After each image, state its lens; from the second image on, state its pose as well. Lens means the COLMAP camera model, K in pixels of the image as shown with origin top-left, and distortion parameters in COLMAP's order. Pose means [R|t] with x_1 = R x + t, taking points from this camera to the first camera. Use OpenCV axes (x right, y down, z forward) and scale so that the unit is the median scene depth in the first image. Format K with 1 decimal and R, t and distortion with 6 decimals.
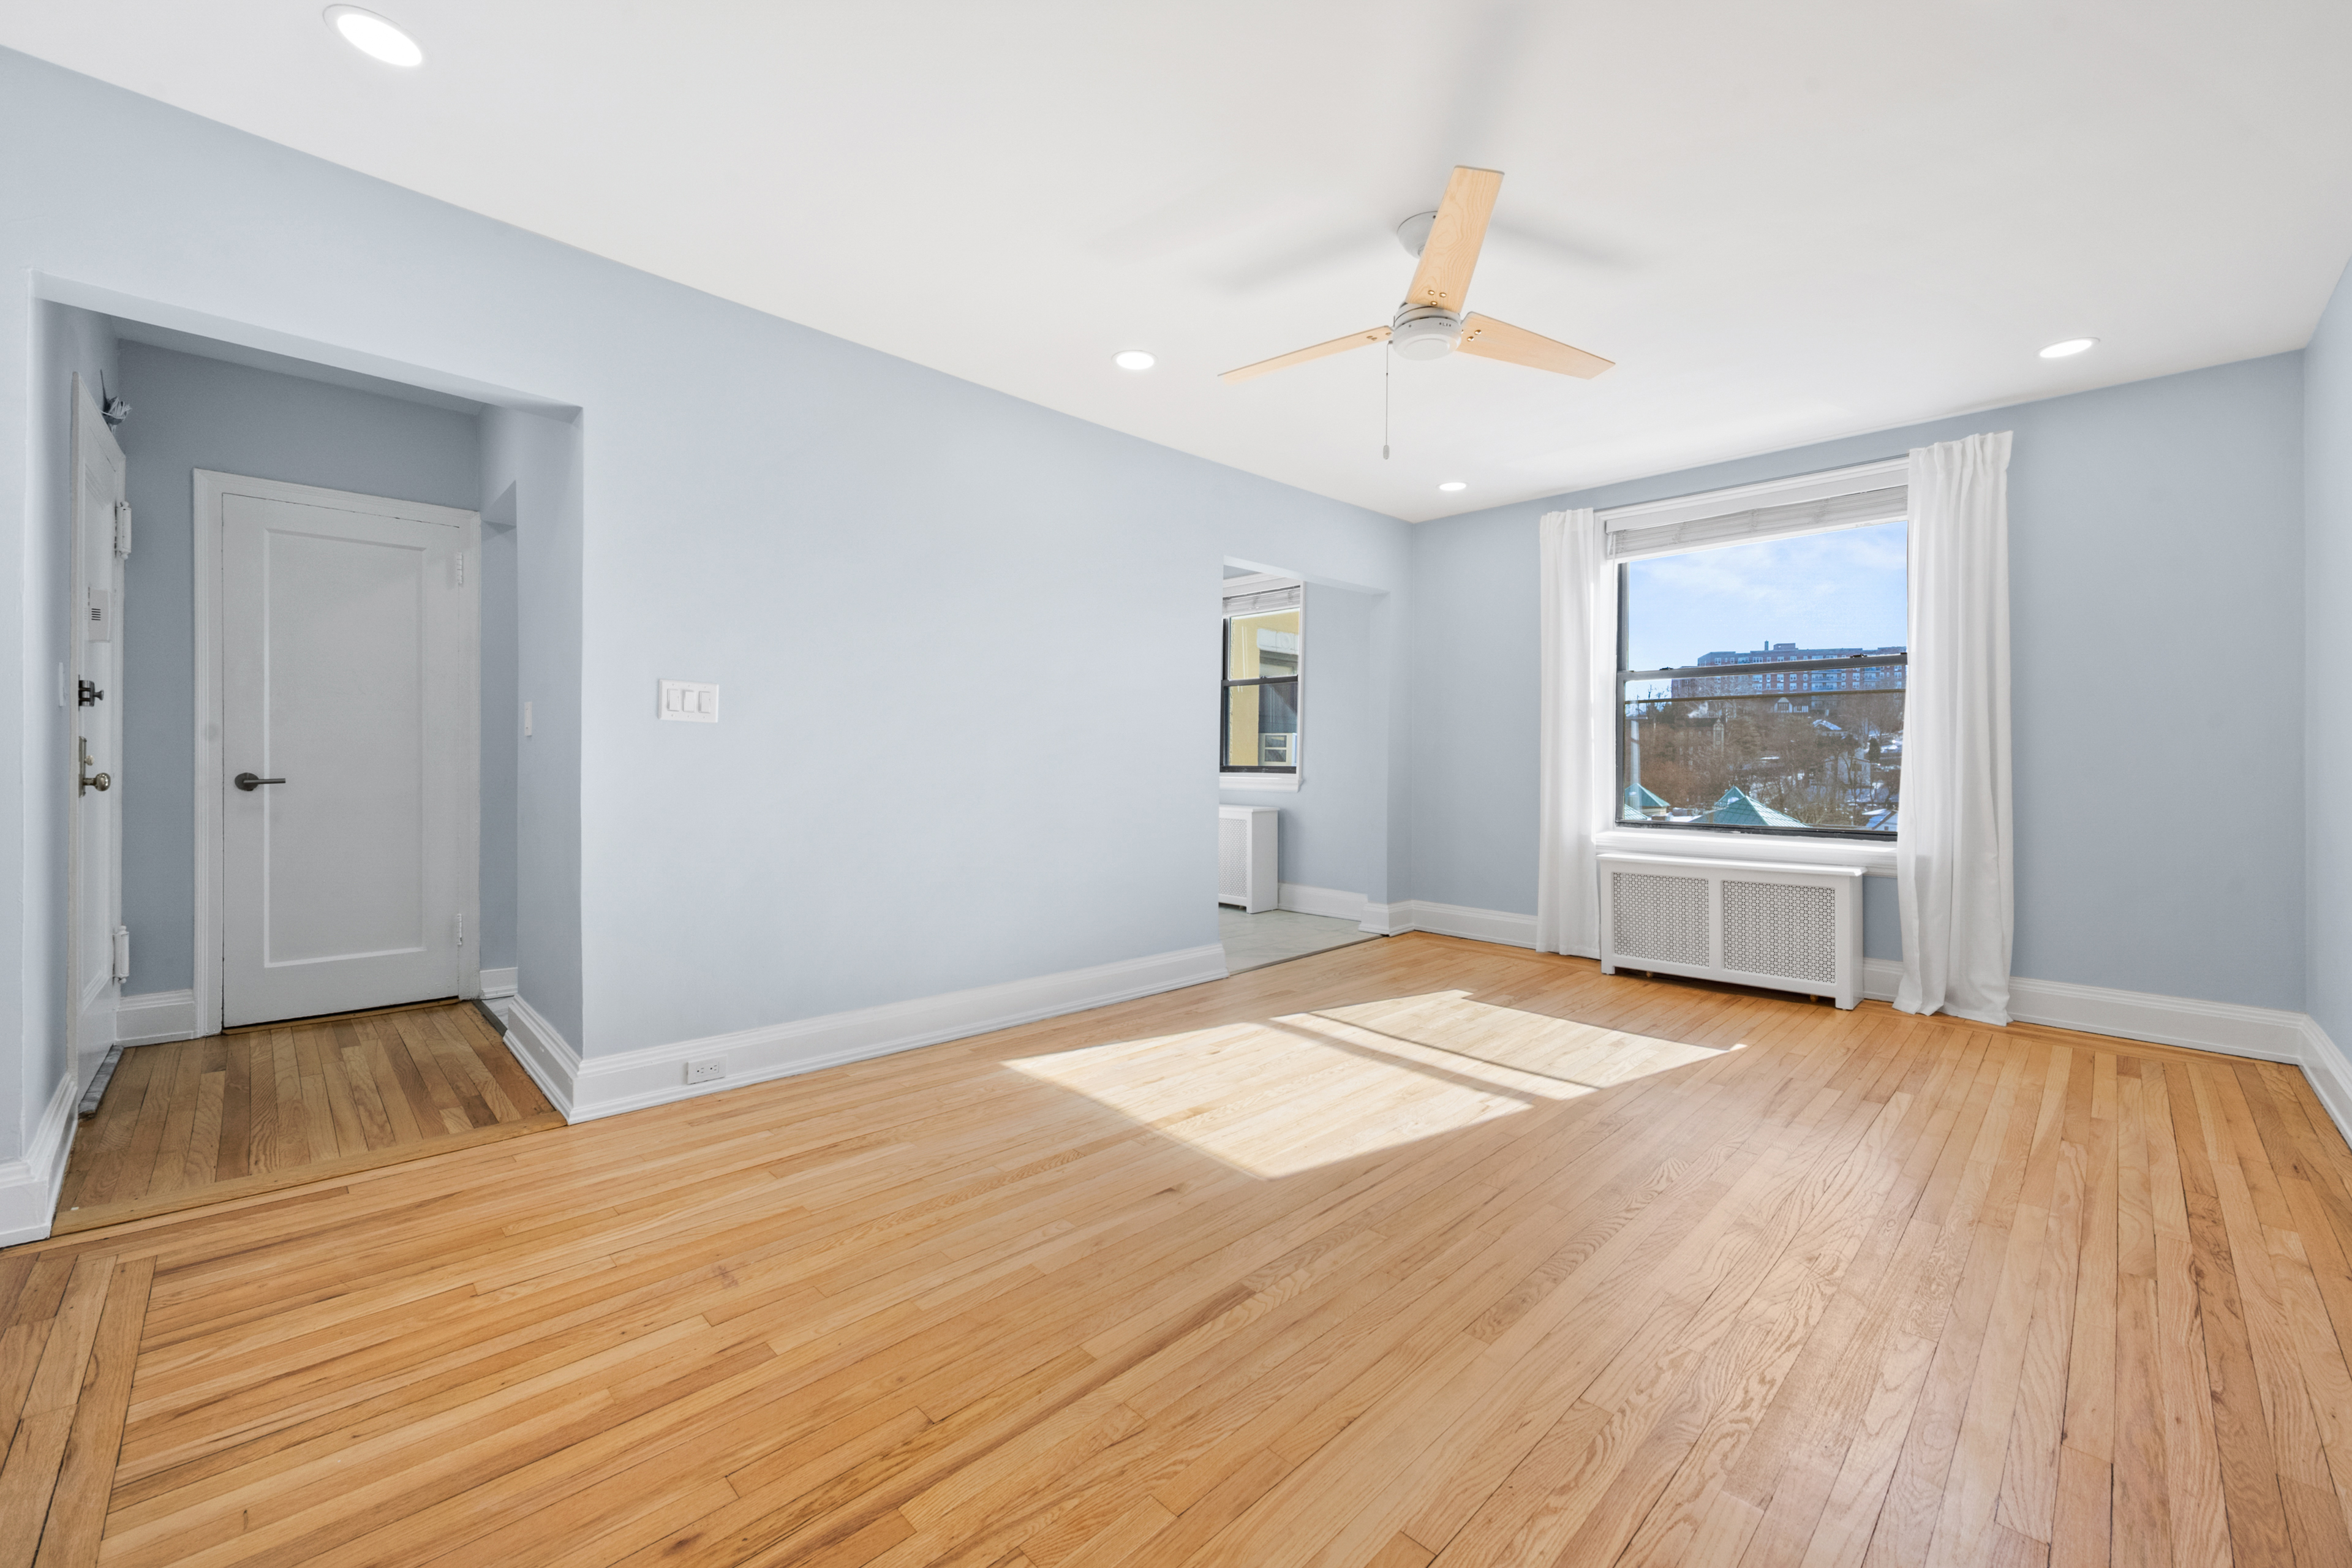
lens RADIAL K [[934.2, 0, 1178.4], [0, 934.2, 764.1], [0, 0, 1]] dist [-0.000648, -0.000155]
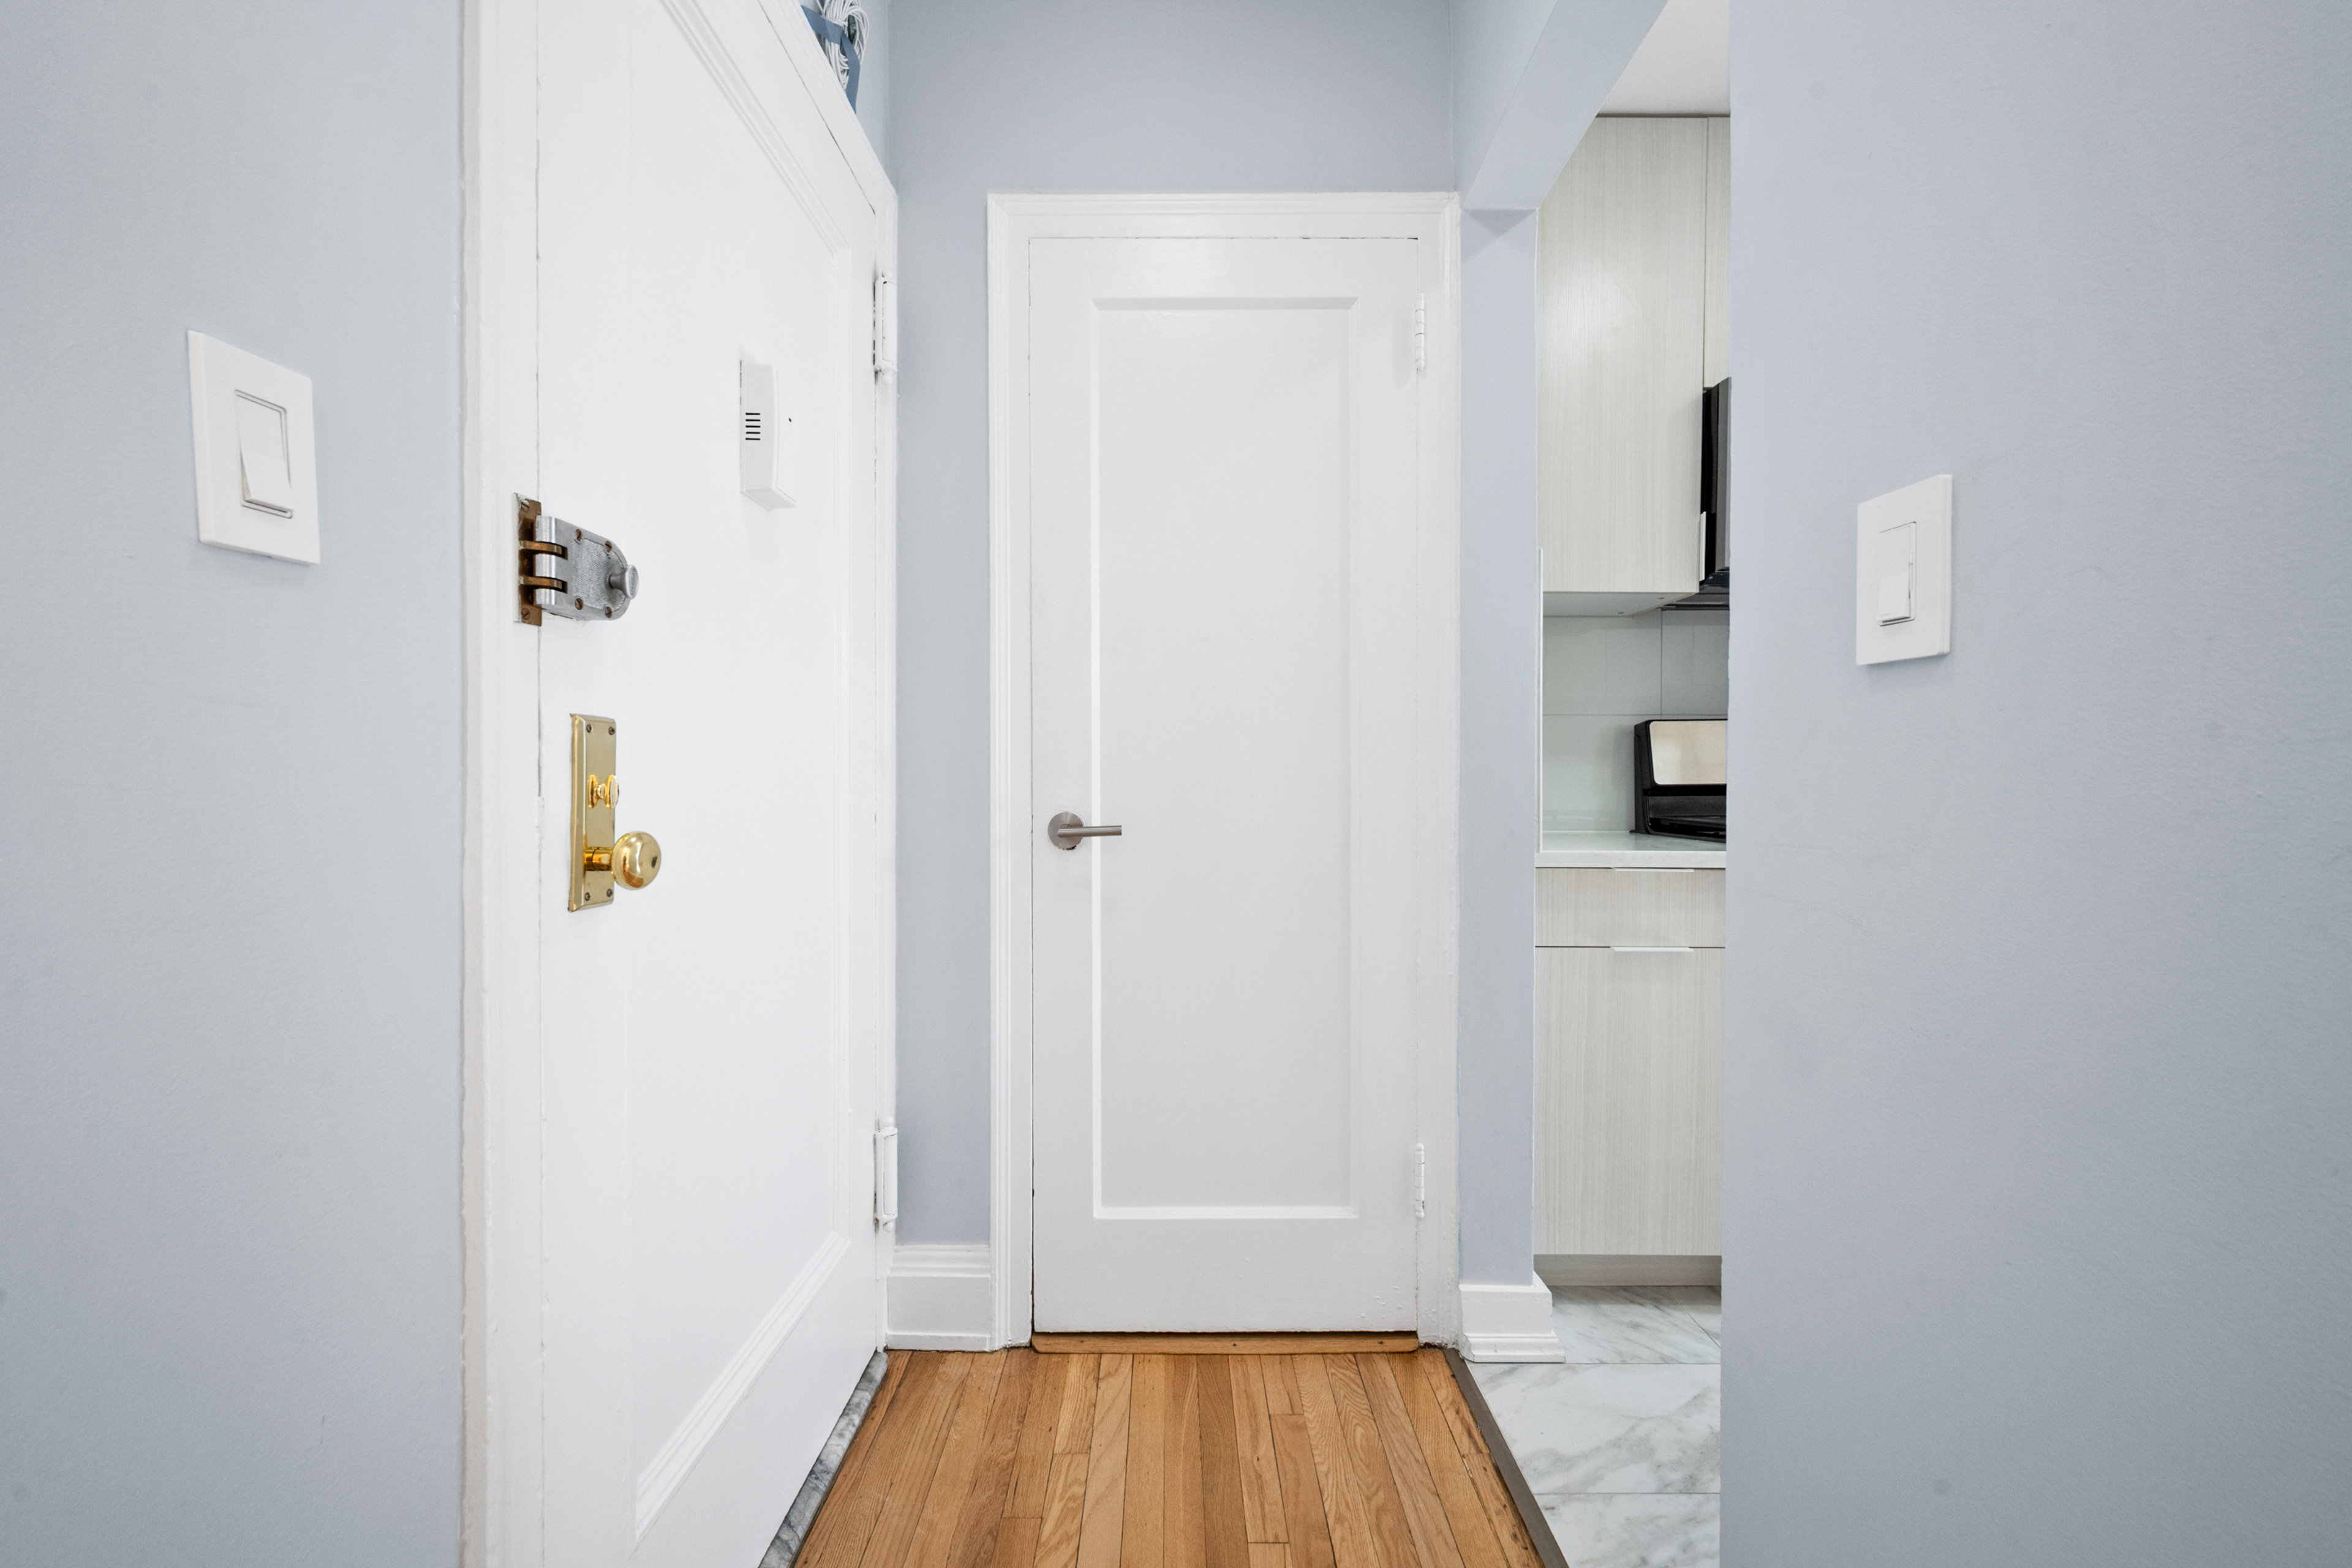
lens RADIAL K [[940.9, 0, 1176.0], [0, 940.9, 784.0], [0, 0, 1]] dist [-0.000678, -0.000058]
pose [[0.710451, -0.004958, -0.703729, -0.665145], [0.001376, 0.999983, -0.005657, -0.002631], [0.703745, 0.003051, 0.710446, 0.750345]]
